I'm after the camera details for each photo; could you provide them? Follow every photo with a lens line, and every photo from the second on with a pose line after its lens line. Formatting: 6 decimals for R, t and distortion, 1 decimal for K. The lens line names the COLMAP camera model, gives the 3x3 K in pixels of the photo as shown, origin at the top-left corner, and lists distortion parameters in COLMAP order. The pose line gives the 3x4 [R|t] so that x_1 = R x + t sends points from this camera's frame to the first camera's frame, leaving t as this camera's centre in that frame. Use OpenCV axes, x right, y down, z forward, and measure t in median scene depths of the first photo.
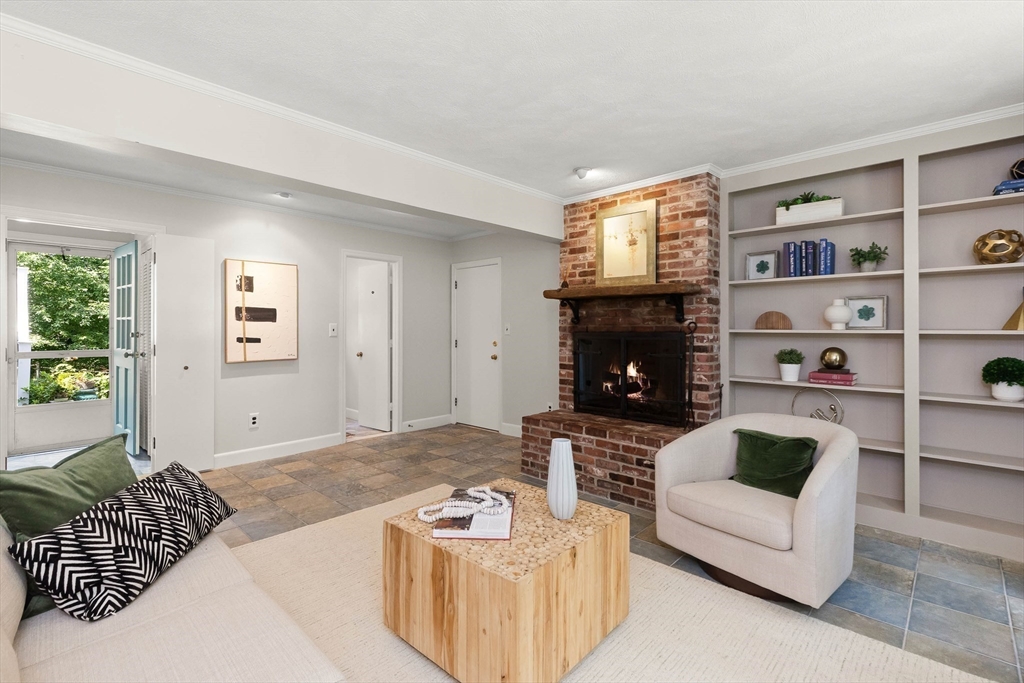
lens RADIAL K [[467.4, 0, 520.6], [0, 467.4, 327.7], [0, 0, 1]] dist [0.002000, 0.000292]
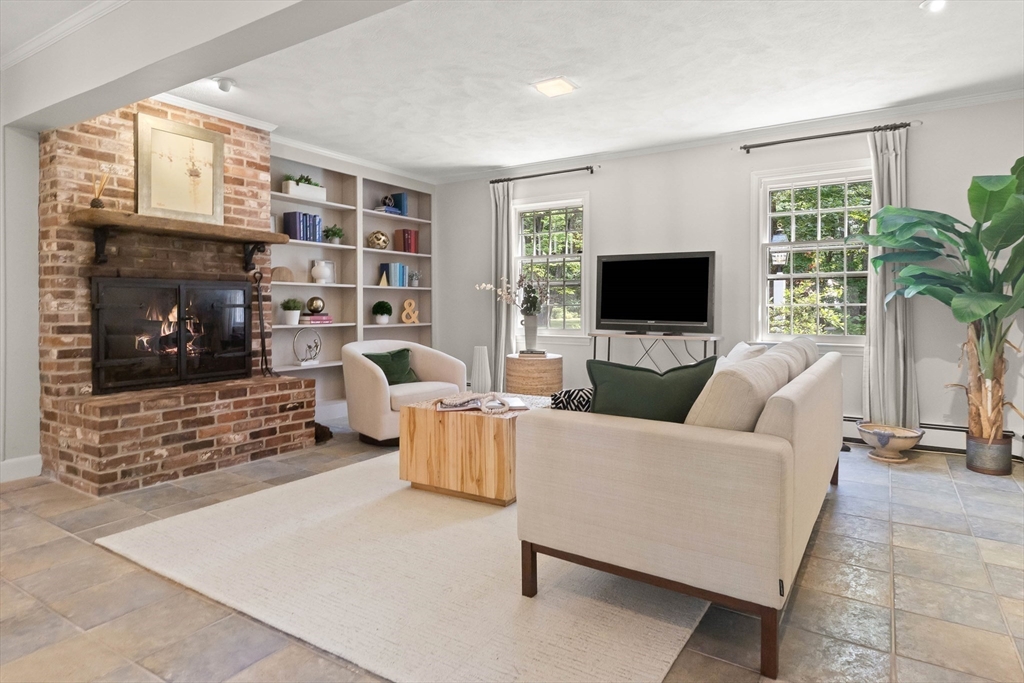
lens RADIAL K [[590.4, 0, 511.2], [0, 590.4, 308.6], [0, 0, 1]] dist [-0.000534, -0.000462]
pose [[-0.187333, -0.004730, 0.982285, -0.933962], [-0.004386, 0.999982, 0.003979, 0.056182], [-0.982287, -0.003563, -0.187351, 0.650402]]
